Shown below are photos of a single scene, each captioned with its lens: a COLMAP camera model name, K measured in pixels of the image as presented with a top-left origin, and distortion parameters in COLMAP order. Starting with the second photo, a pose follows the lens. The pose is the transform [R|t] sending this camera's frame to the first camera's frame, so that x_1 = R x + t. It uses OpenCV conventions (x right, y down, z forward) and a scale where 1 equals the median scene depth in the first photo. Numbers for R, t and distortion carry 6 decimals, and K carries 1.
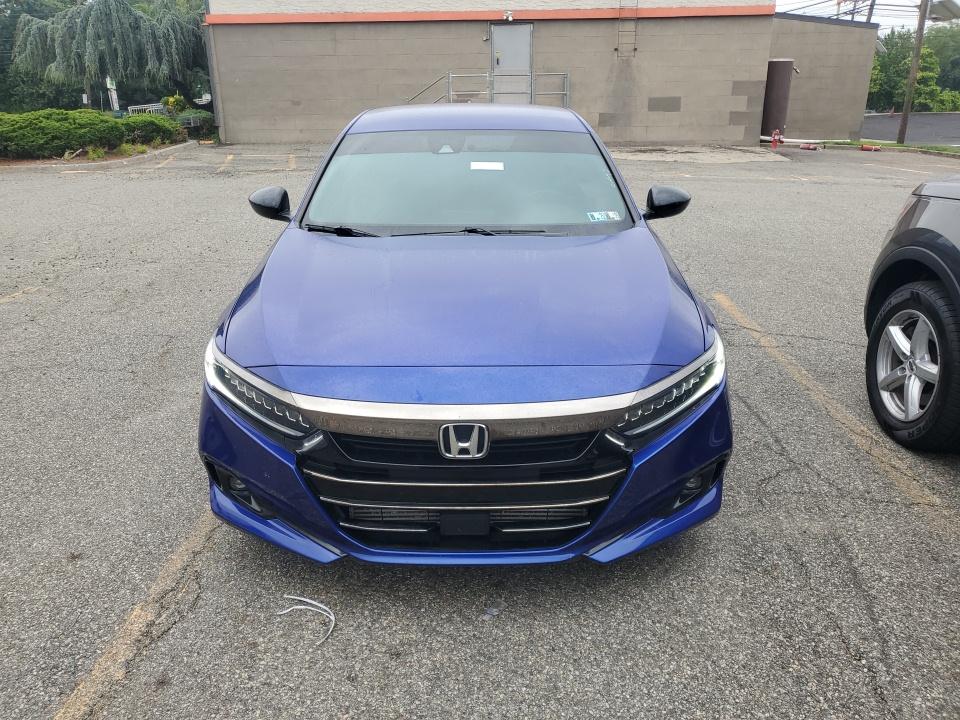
lens RADIAL K [[744.8, 0, 478.5], [0, 744.8, 359.2], [0, 0, 1]] dist [0.022007, -0.006003]
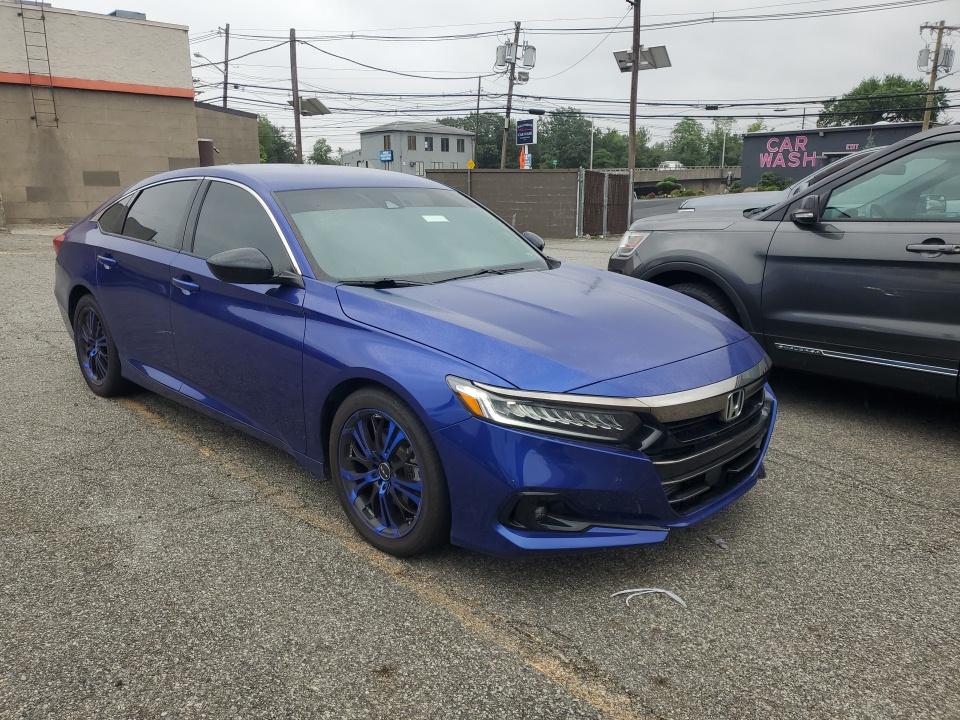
lens RADIAL K [[744.8, 0, 453.5], [0, 744.8, 377.6], [0, 0, 1]] dist [0.022007, -0.006003]
pose [[0.703126, -0.171895, 0.689976, -0.165549], [0.223001, 0.974694, 0.015575, -0.009045], [-0.675192, 0.142914, 0.723665, 0.047739]]
